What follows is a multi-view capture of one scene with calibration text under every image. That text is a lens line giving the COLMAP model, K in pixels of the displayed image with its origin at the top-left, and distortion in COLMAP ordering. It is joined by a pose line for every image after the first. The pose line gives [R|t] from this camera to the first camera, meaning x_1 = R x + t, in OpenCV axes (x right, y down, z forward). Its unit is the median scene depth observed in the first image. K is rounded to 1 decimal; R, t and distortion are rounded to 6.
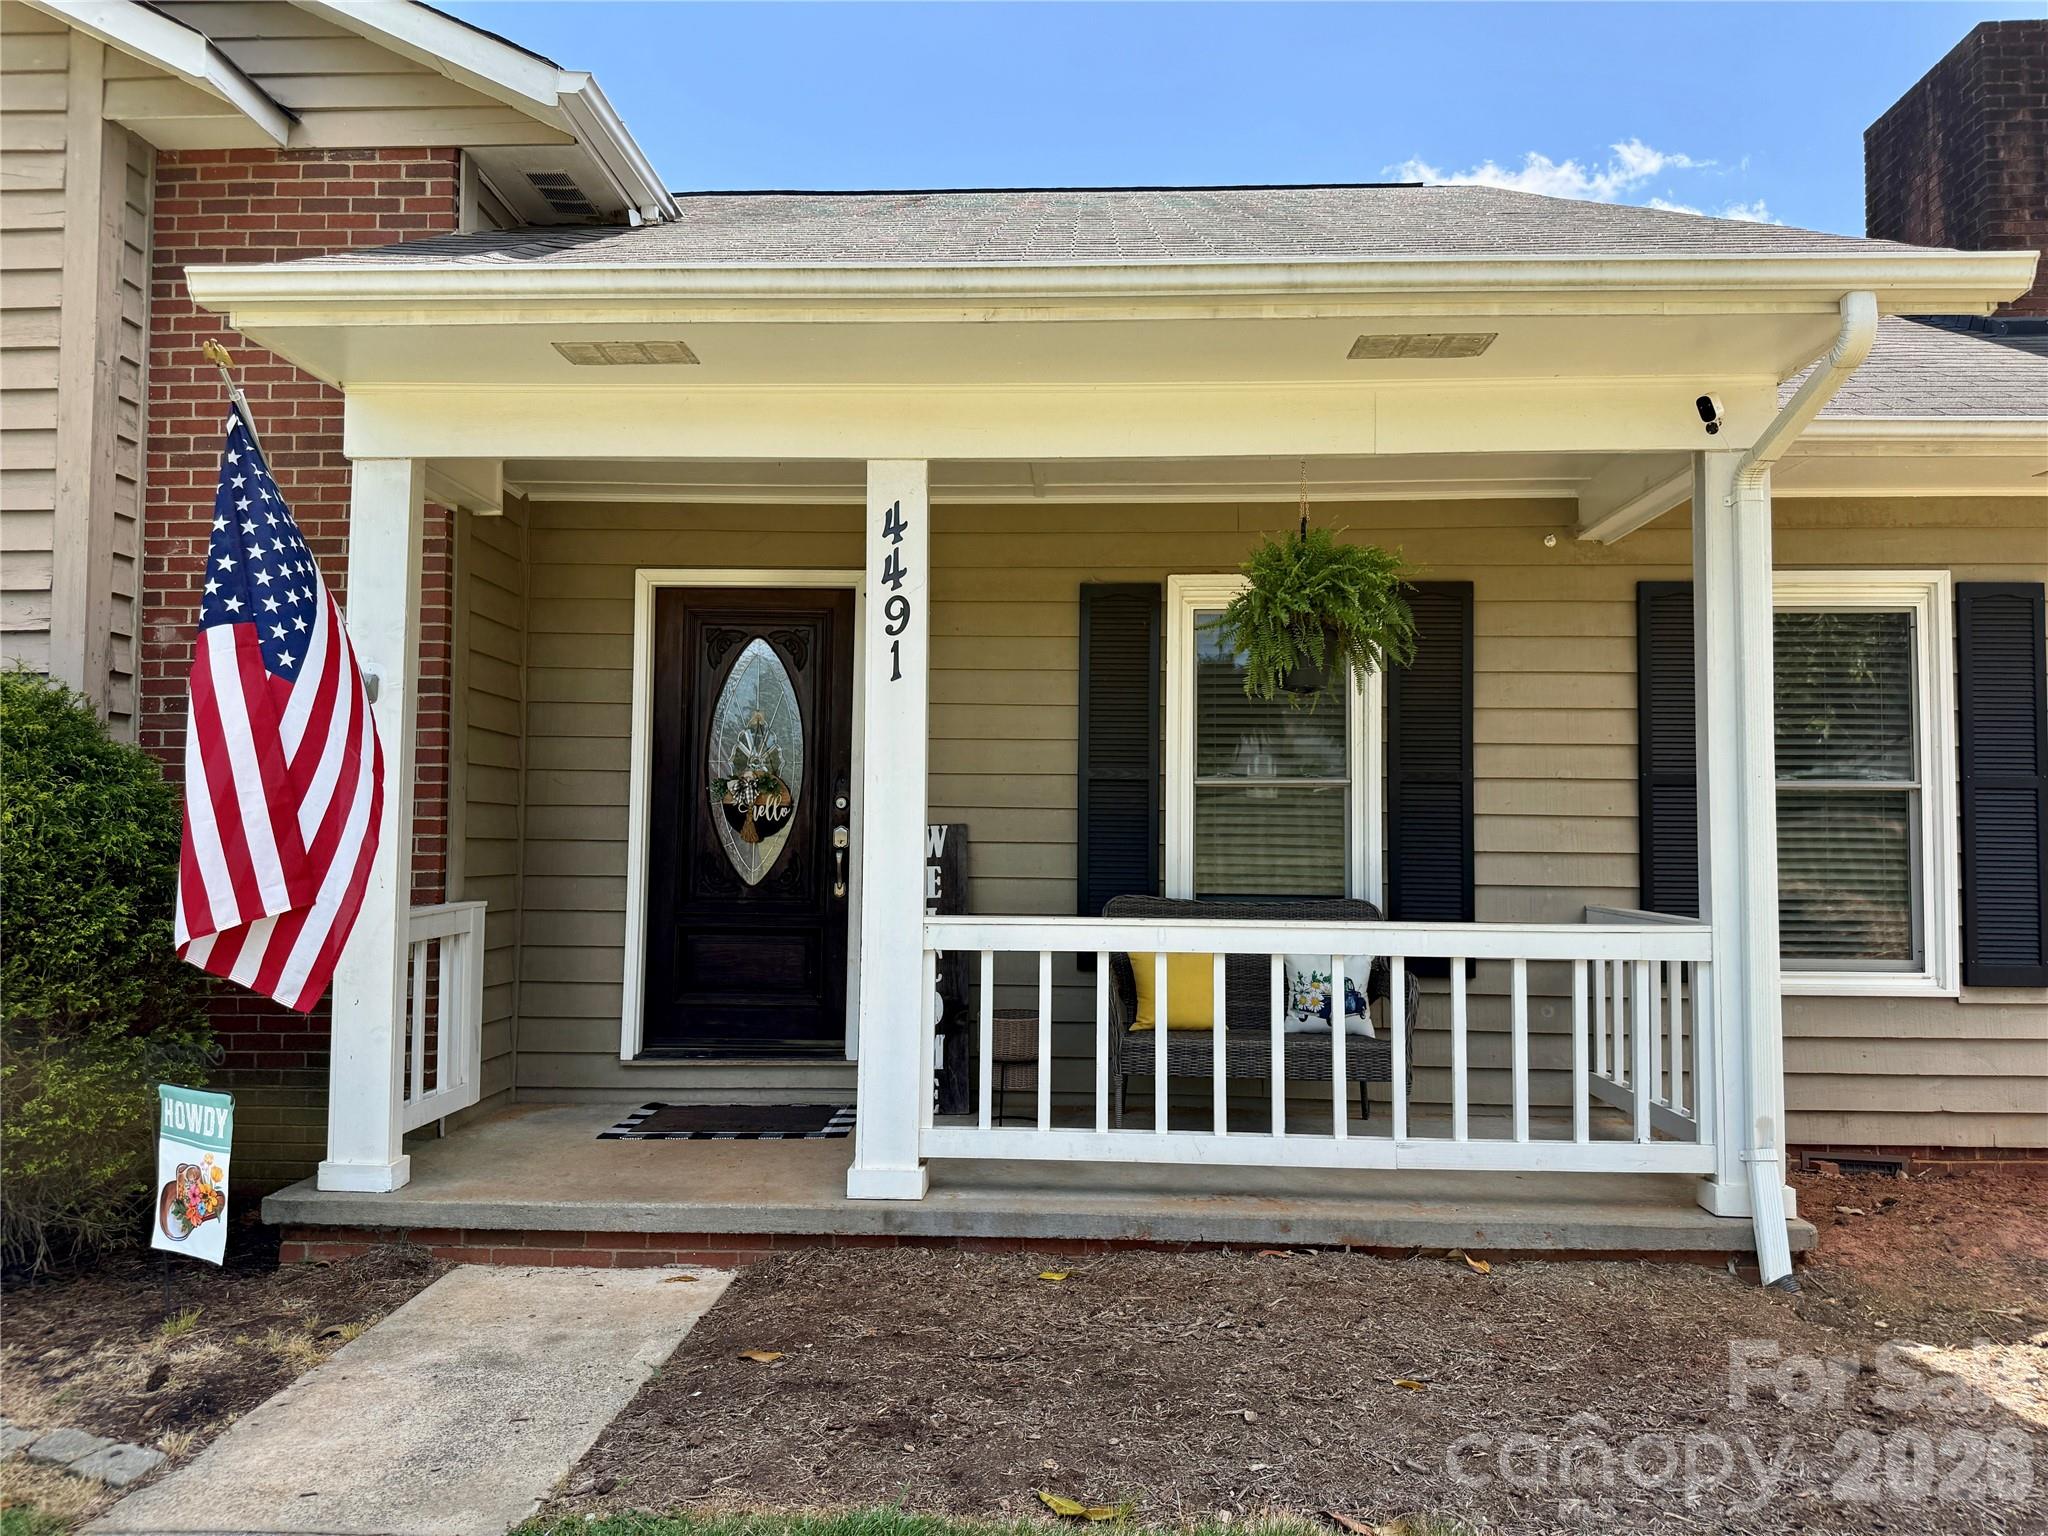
lens RADIAL K [[1439.7, 0, 1024.0], [0, 1439.7, 779.0], [0, 0, 1]] dist [0.041006, -0.052692]
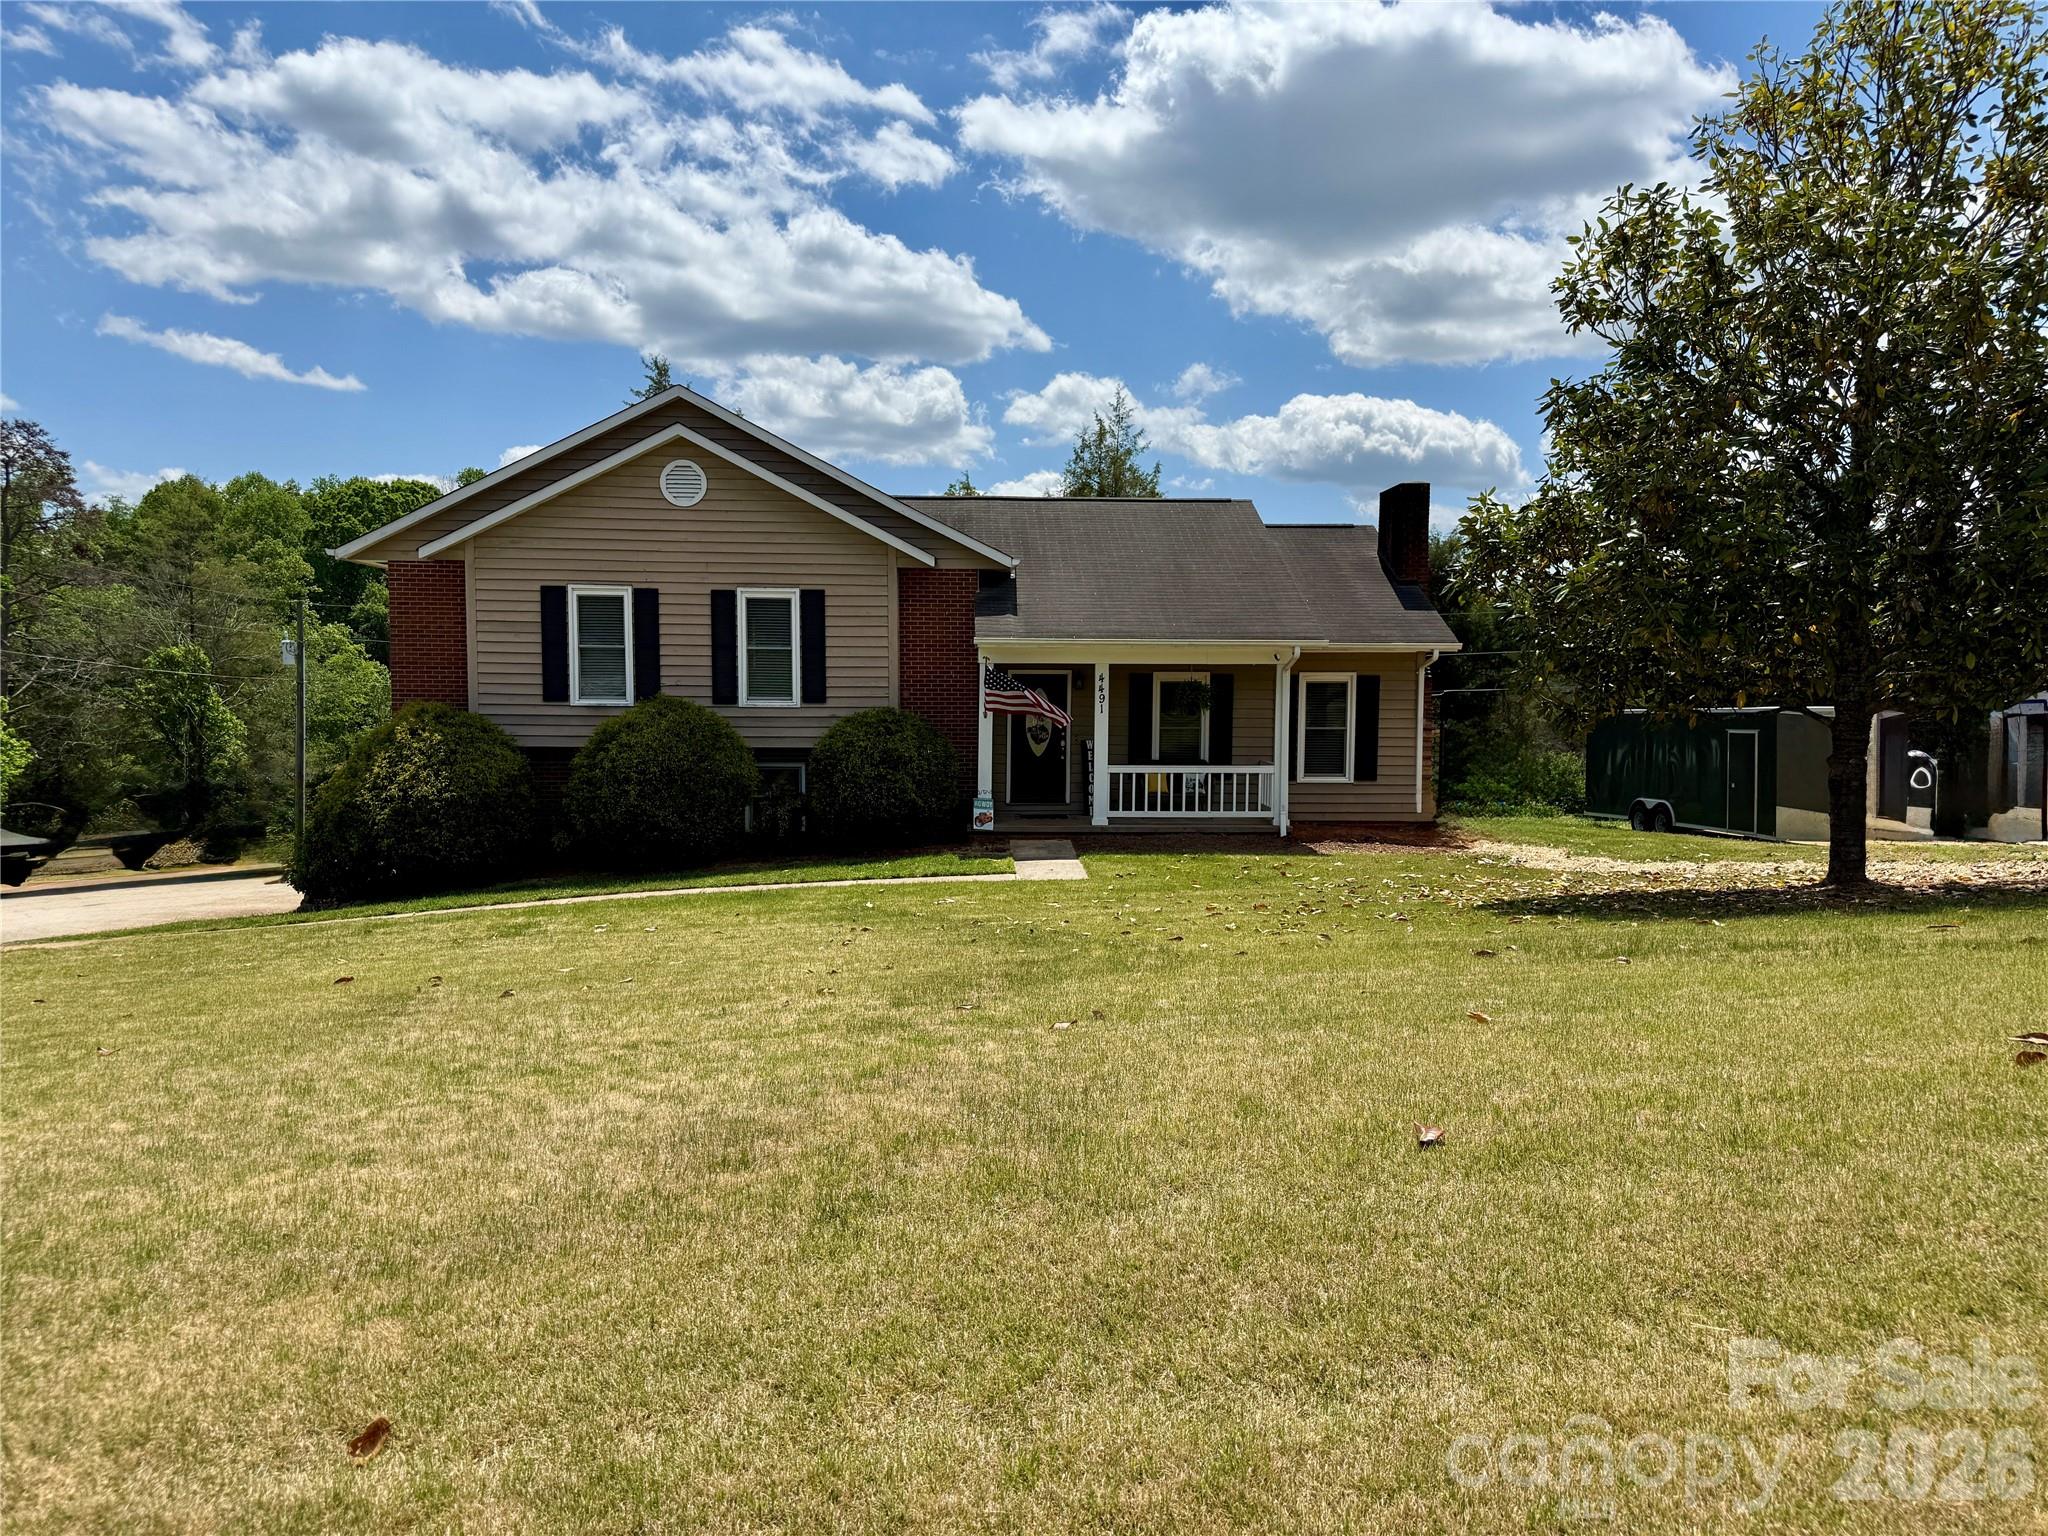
lens RADIAL K [[1466.5, 0, 1026.0], [0, 1466.5, 767.1], [0, 0, 1]] dist [-0.002080, -0.000187]
pose [[0.995441, -0.006808, 0.095131, -0.756821], [-0.002936, 0.994789, 0.101912, -0.364374], [-0.095329, -0.101727, 0.990234, -3.515642]]
